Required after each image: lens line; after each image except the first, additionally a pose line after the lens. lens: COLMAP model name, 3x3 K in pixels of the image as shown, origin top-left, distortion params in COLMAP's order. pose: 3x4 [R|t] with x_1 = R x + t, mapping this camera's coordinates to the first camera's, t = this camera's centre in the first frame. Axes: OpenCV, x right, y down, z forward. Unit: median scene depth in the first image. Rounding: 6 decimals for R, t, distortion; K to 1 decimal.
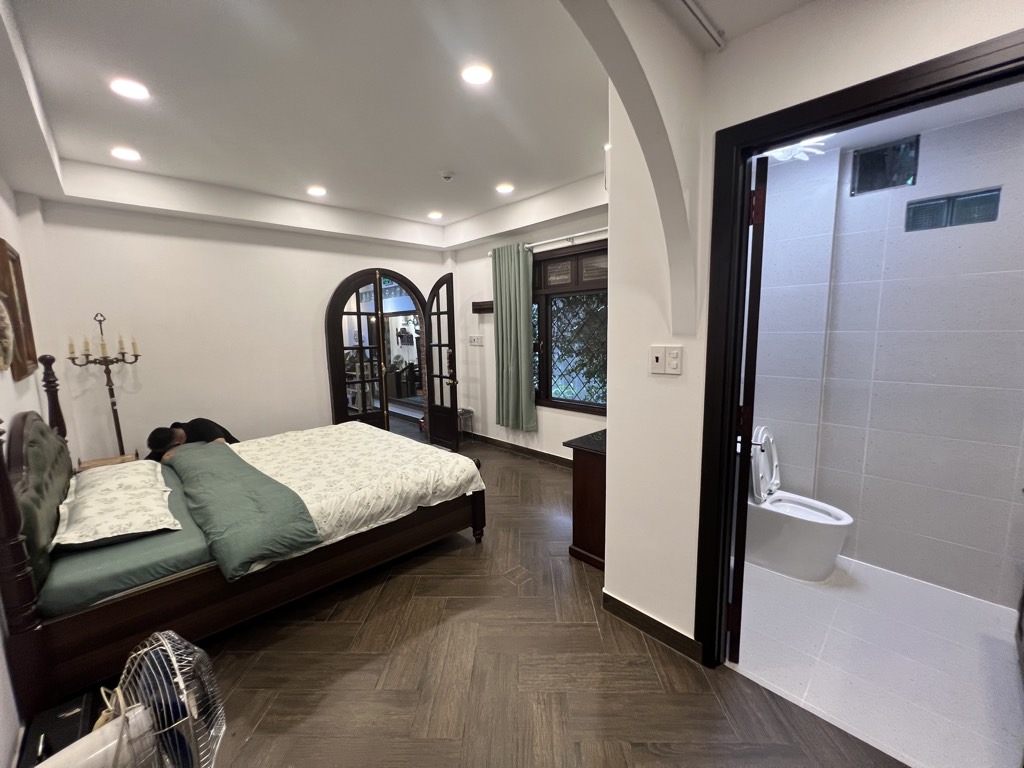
lens RADIAL K [[412.9, 0, 514.7], [0, 412.9, 384.4], [0, 0, 1]] dist [-0.001553, -0.000105]
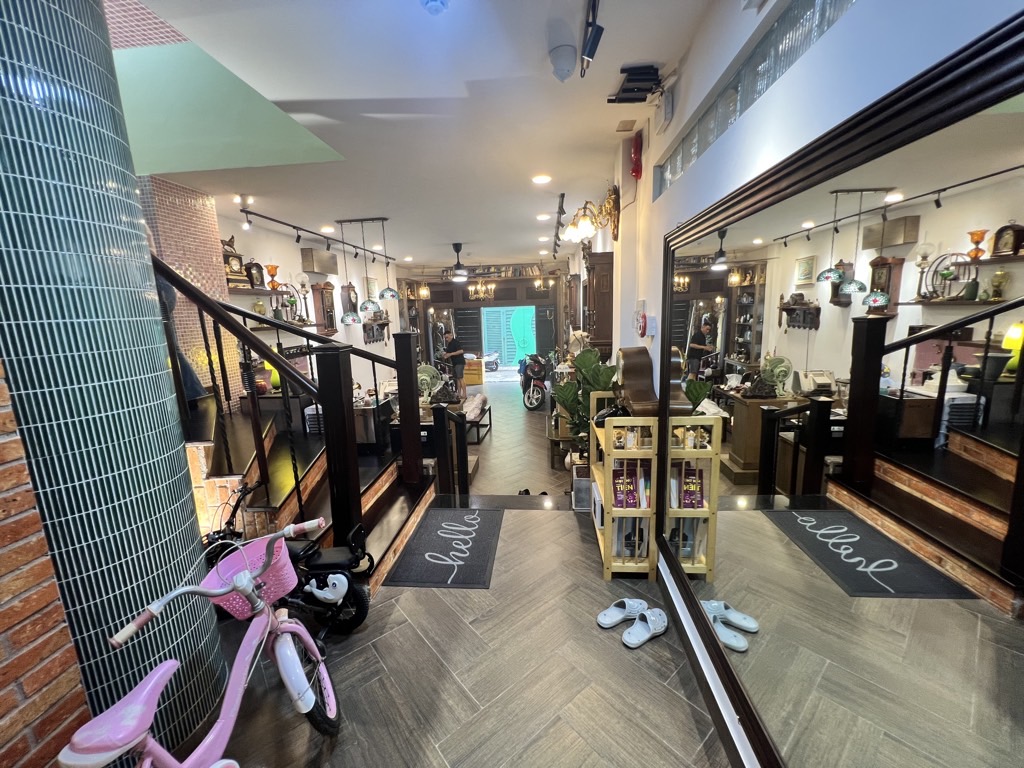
lens RADIAL K [[412.9, 0, 513.0], [0, 412.9, 384.2], [0, 0, 1]] dist [-0.001553, -0.000105]
pose [[0.670628, 0.128668, -0.730550, -0.127007], [-0.078736, 0.991625, 0.102371, -0.054443], [0.737604, -0.011132, 0.675142, 0.424843]]
